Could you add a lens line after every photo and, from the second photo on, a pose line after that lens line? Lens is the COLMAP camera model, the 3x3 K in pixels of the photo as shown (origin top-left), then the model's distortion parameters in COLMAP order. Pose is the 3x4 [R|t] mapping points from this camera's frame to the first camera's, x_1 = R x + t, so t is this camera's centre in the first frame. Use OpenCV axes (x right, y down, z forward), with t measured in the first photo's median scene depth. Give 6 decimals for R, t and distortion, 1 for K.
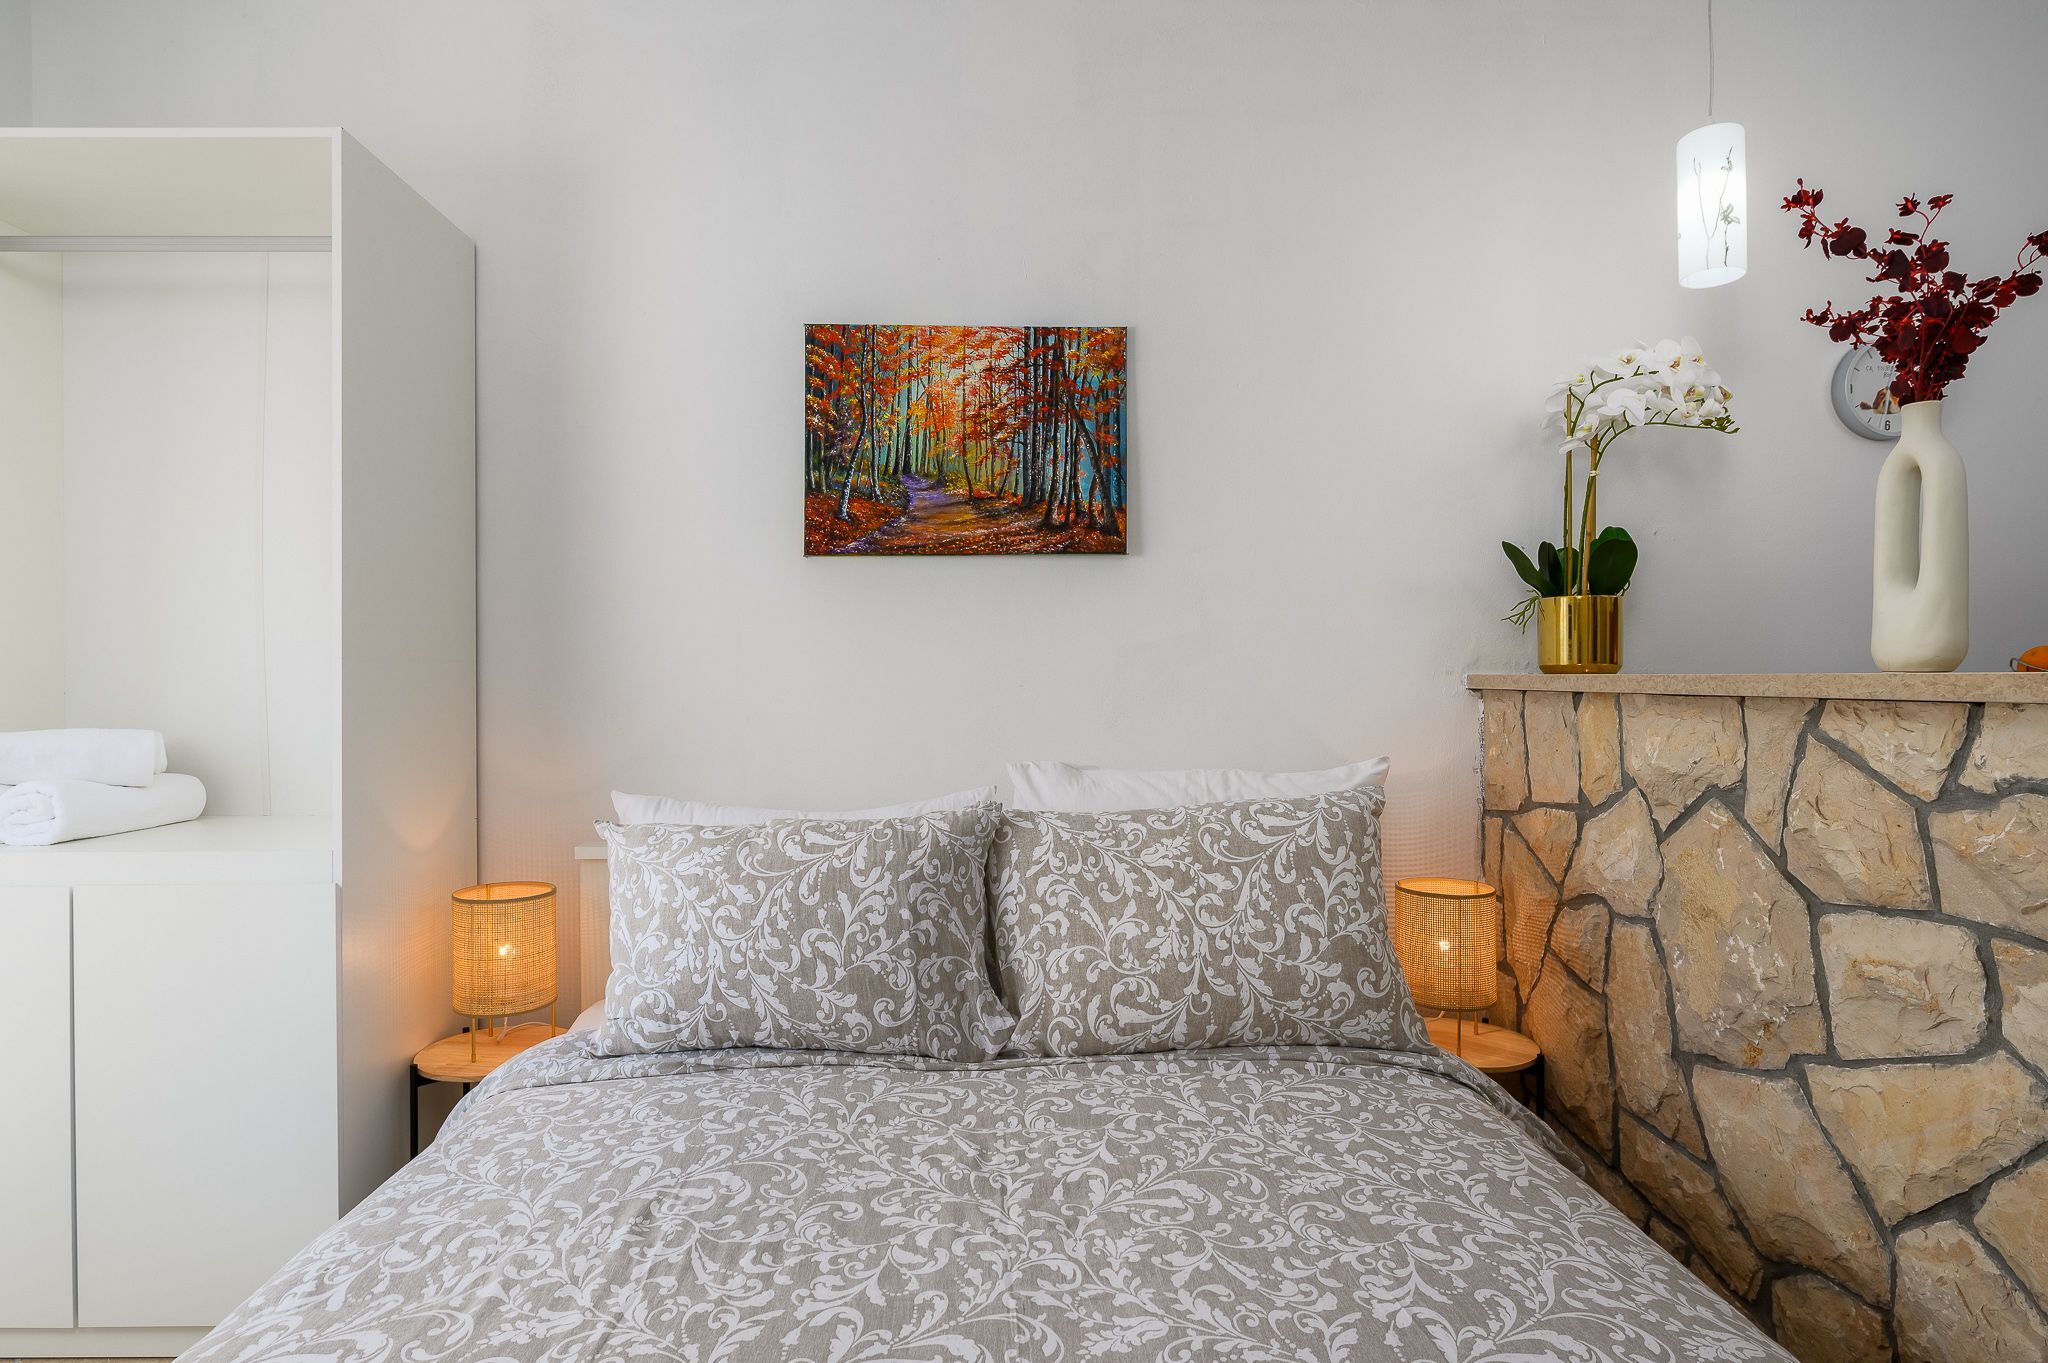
lens RADIAL K [[1074.0, 0, 1021.7], [0, 1074.0, 687.3], [0, 0, 1]] dist [-0.004936, -0.000731]
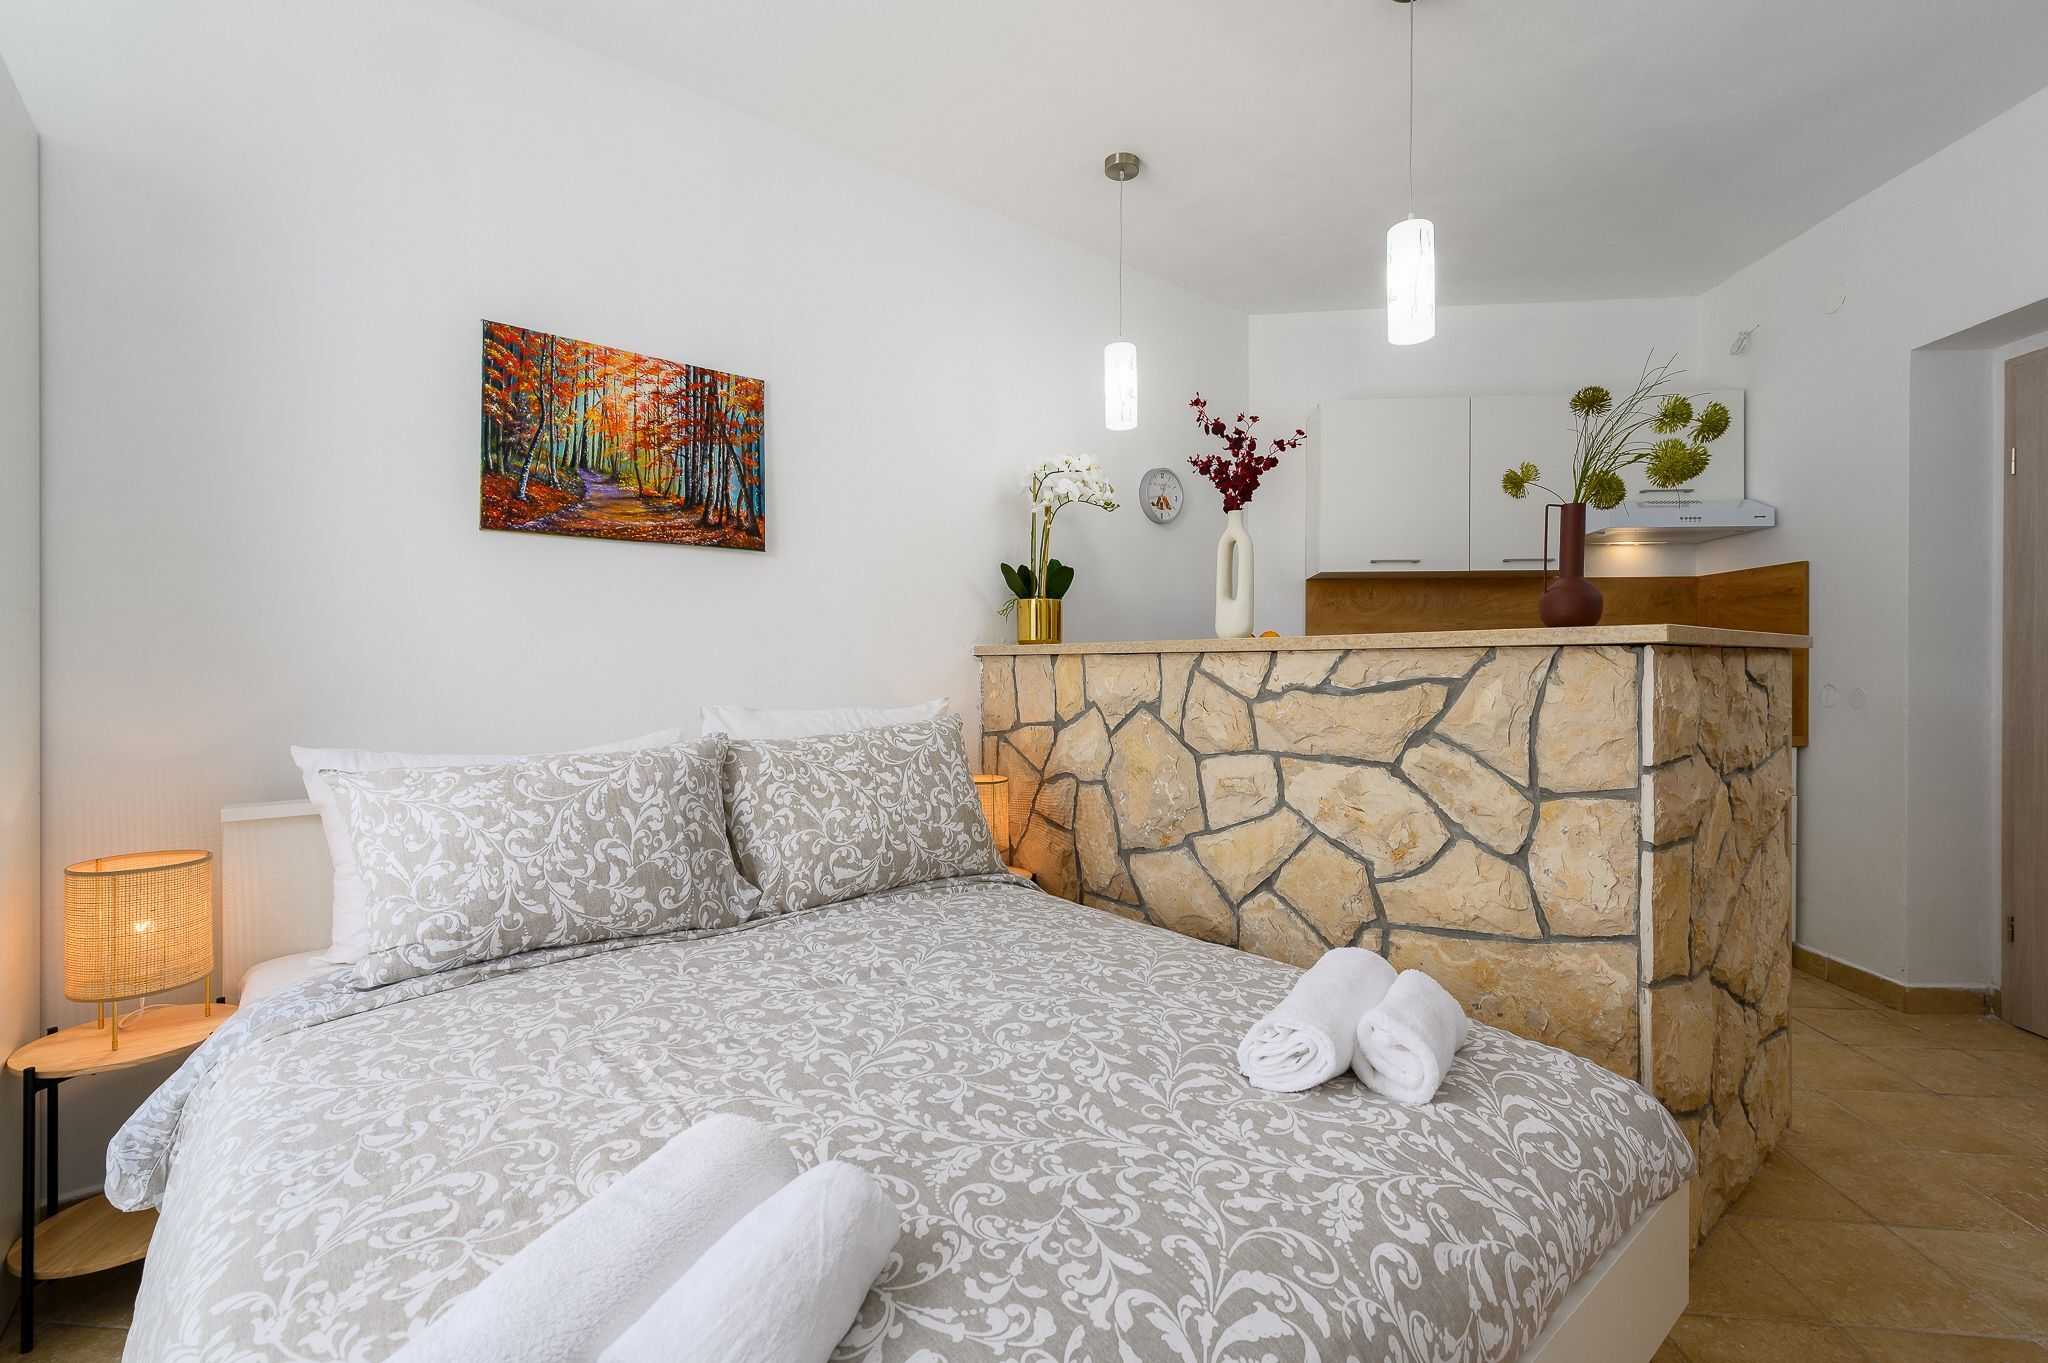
lens RADIAL K [[872.0, 0, 1033.6], [0, 872.0, 671.1], [0, 0, 1]] dist [0.000381, 0.000665]
pose [[0.789032, -0.001690, 0.614350, -0.403134], [0.004849, 0.999982, -0.003476, 0.039536], [-0.614333, 0.005721, 0.789026, -0.075534]]
